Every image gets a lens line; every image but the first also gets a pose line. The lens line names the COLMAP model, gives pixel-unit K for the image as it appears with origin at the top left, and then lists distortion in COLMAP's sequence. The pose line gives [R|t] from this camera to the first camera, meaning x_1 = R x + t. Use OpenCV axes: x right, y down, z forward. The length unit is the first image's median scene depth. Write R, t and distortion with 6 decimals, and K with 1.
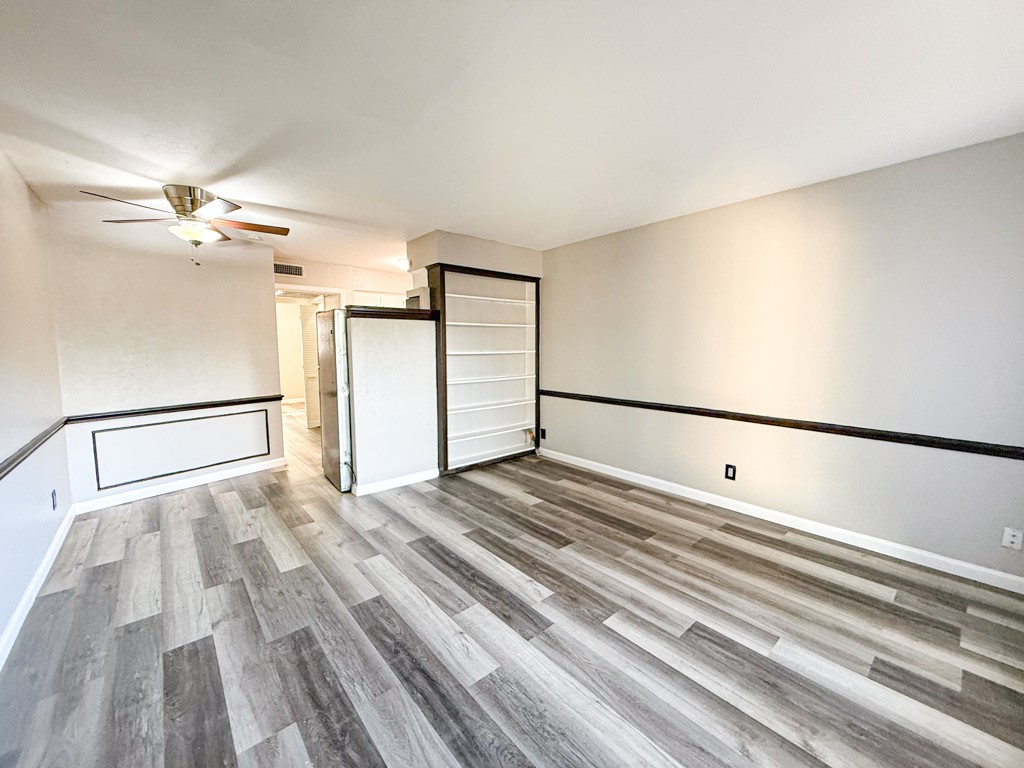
lens RADIAL K [[407.8, 0, 512.0], [0, 407.8, 384.0], [0, 0, 1]] dist [-0.001000, 0.000004]
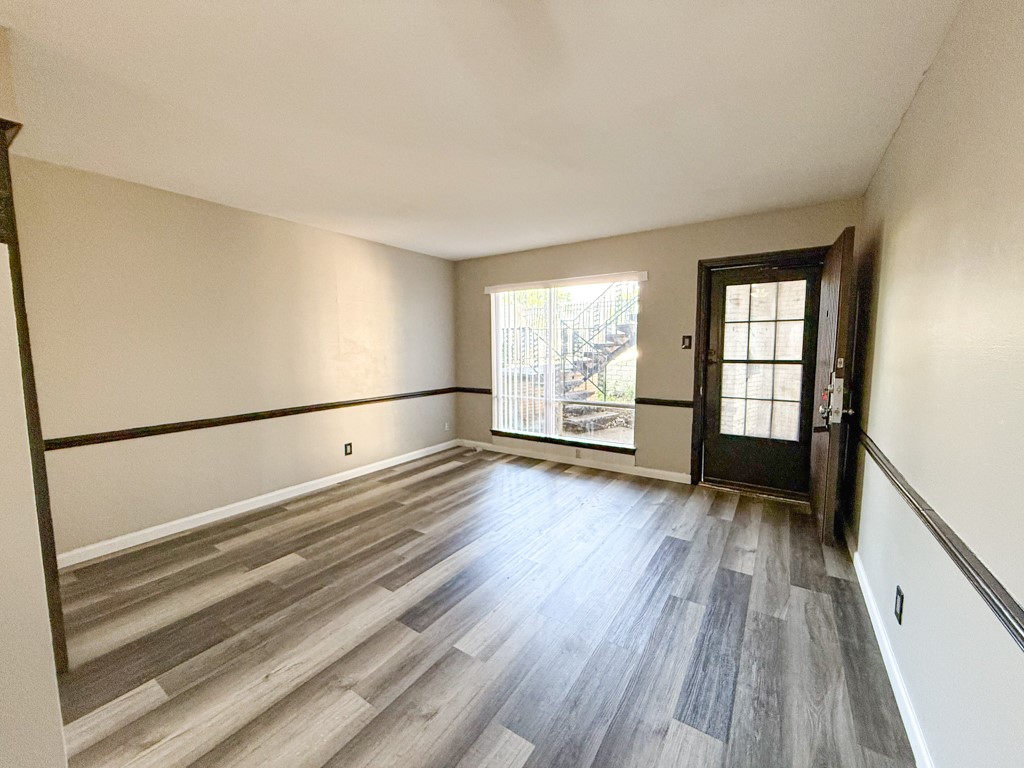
lens RADIAL K [[407.1, 0, 510.1], [0, 407.1, 382.3], [0, 0, 1]] dist [-0.001127, 0.000563]
pose [[-0.260430, -0.083699, 0.961858, -0.914988], [0.102382, 0.988224, 0.113714, -0.090090], [-0.960049, 0.128091, -0.248794, 0.958065]]
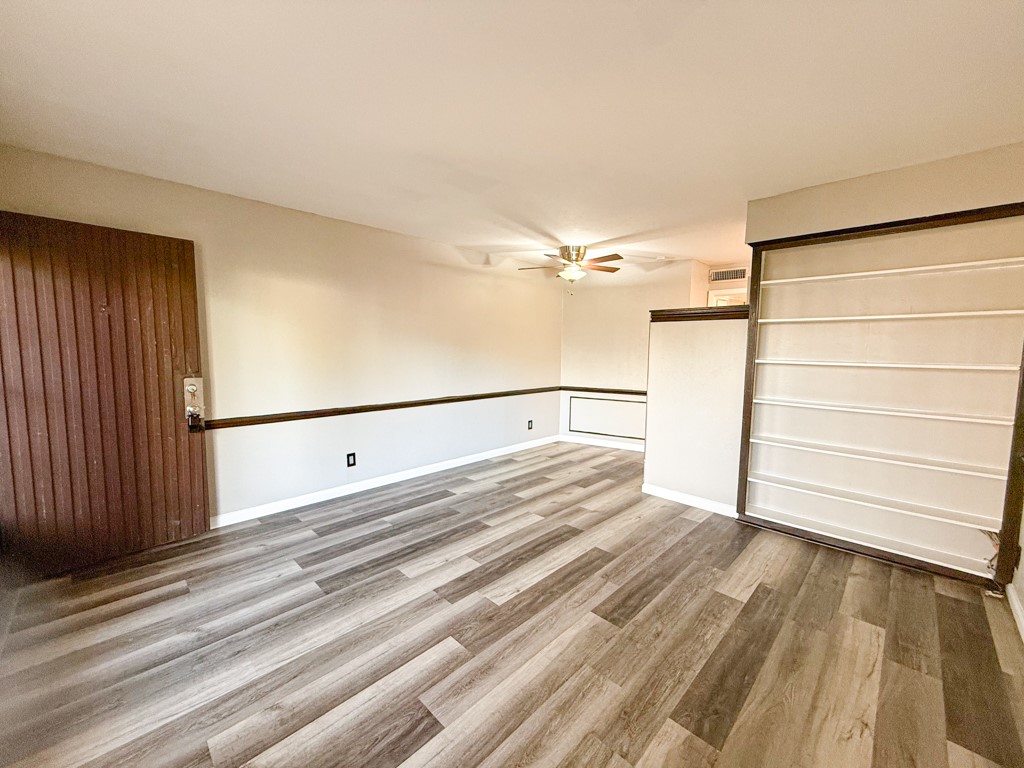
lens RADIAL K [[407.1, 0, 510.1], [0, 407.1, 382.3], [0, 0, 1]] dist [-0.001127, 0.000563]
pose [[0.072423, 0.092145, -0.993108, 0.800922], [-0.106765, 0.990718, 0.084137, -0.075032], [0.991643, 0.099936, 0.081589, 0.706817]]
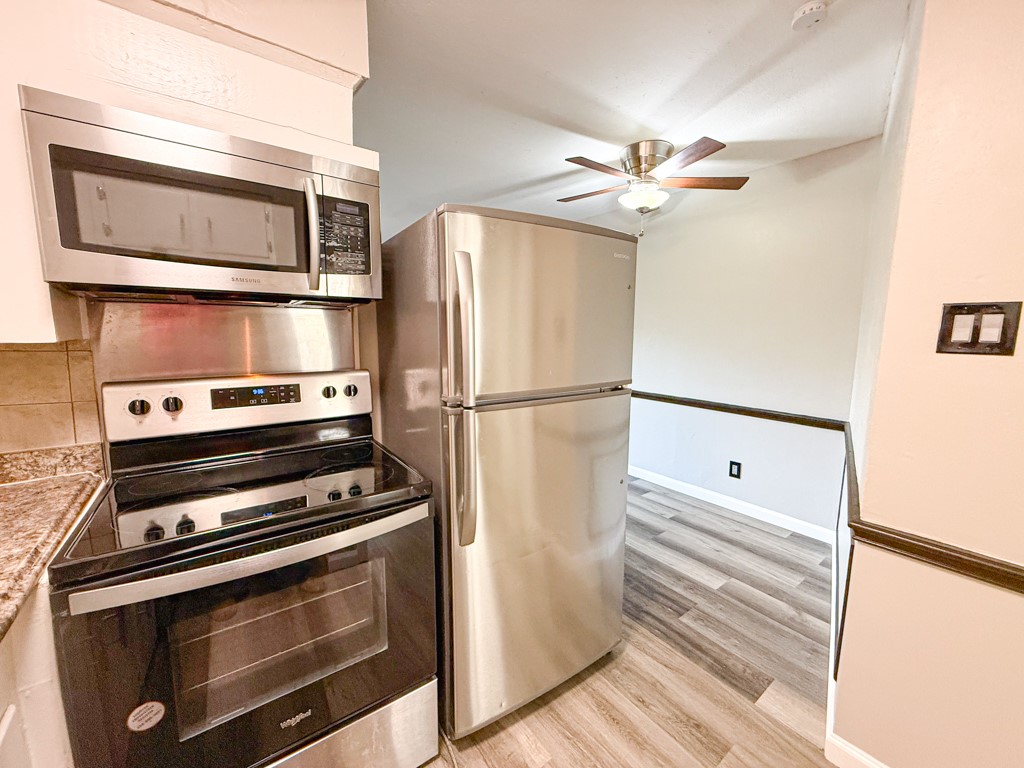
lens RADIAL K [[407.8, 0, 512.0], [0, 407.8, 384.0], [0, 0, 1]] dist [-0.001000, 0.000004]
pose [[-0.996830, -0.014559, 0.078222, -0.595343], [0.003262, 0.974809, 0.223016, -0.185159], [-0.079498, 0.222564, -0.971671, 2.029174]]
